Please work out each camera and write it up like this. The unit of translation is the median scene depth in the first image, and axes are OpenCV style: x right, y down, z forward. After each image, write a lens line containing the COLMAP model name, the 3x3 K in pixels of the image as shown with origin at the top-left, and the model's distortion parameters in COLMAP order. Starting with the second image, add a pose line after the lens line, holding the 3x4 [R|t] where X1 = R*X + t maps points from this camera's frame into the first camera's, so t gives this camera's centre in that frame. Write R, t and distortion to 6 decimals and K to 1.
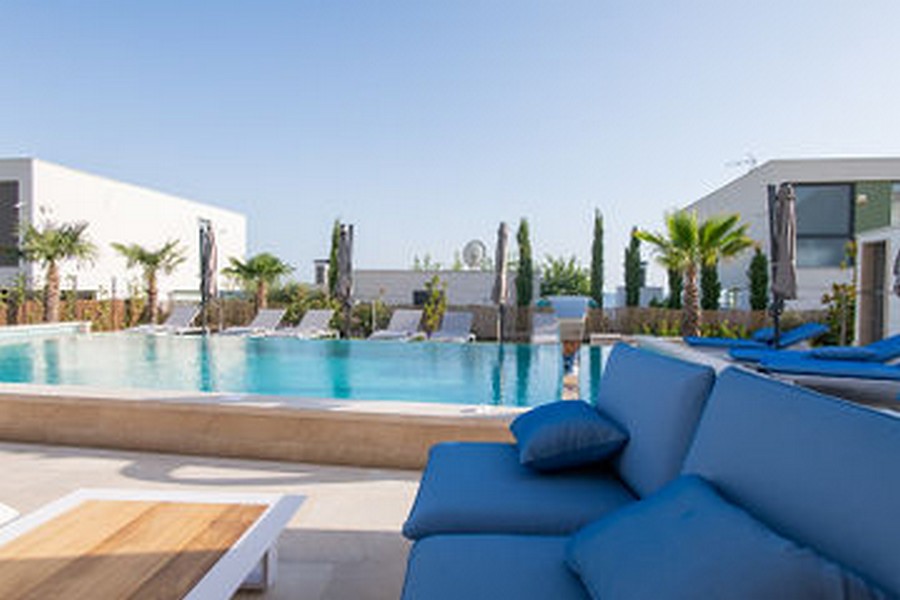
lens RADIAL K [[504.7, 0, 450.0], [0, 504.7, 300.0], [0, 0, 1]] dist [-0.007240, -0.000173]
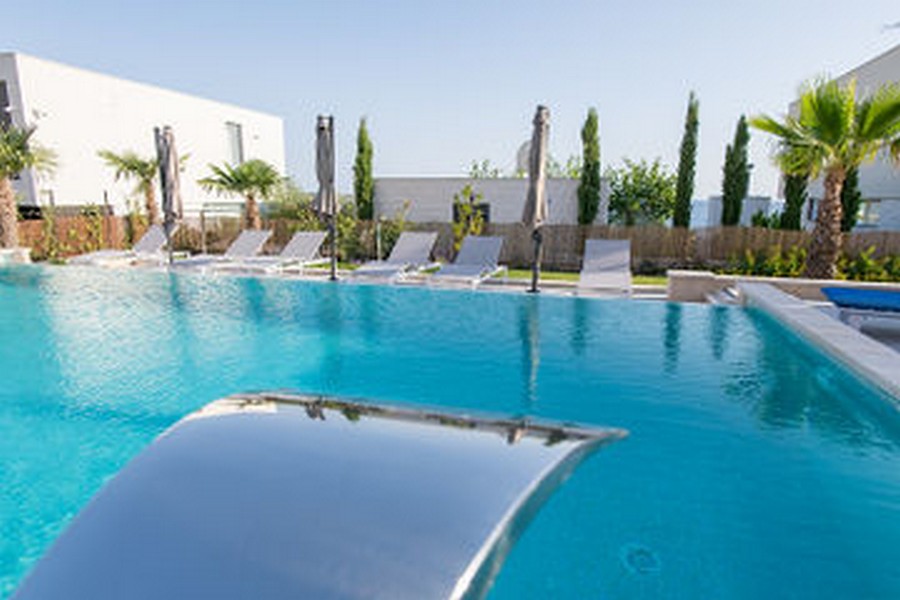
lens RADIAL K [[504.7, 0, 450.0], [0, 504.7, 300.0], [0, 0, 1]] dist [-0.007240, -0.000173]
pose [[0.989492, 0.024343, -0.142524, 0.054402], [0.001502, 0.983941, 0.178486, -0.011868], [0.144580, -0.176825, 0.973565, 0.181071]]
